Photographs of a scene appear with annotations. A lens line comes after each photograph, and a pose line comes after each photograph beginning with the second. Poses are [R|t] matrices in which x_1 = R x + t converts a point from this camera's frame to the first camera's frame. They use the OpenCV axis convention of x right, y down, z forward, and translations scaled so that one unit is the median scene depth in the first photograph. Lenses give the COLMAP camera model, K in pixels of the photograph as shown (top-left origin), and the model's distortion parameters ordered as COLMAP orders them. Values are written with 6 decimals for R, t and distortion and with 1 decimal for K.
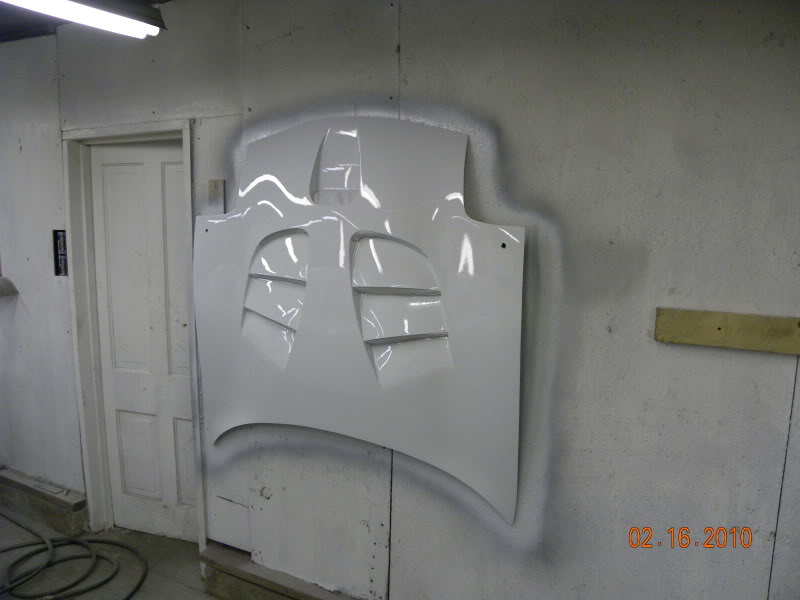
lens RADIAL K [[631.1, 0, 399.5], [0, 631.1, 303.7], [0, 0, 1]] dist [-0.150266, 0.112901]
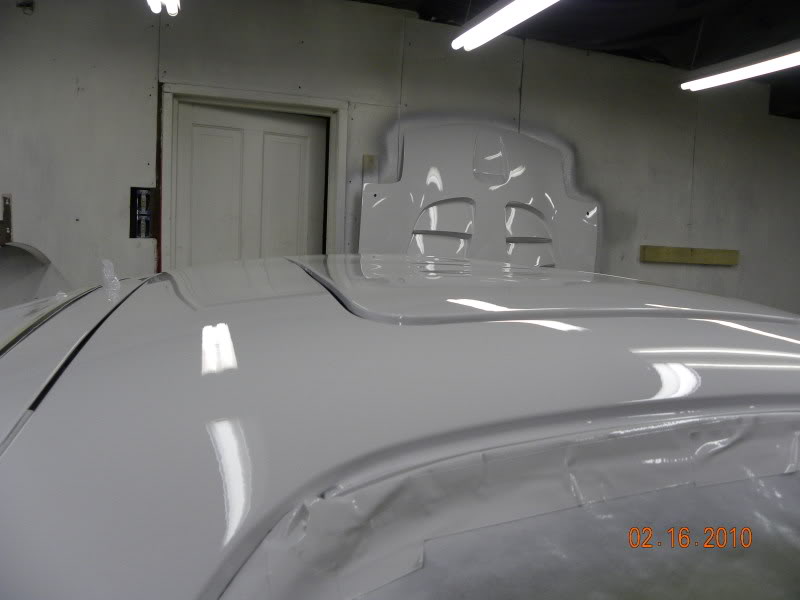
lens RADIAL K [[631.1, 0, 399.5], [0, 631.1, 303.7], [0, 0, 1]] dist [-0.150266, 0.112901]
pose [[0.691040, -0.060685, 0.720265, -1.407870], [0.070993, 0.997350, 0.015919, 0.094121], [-0.719322, 0.040133, 0.693516, 0.132414]]
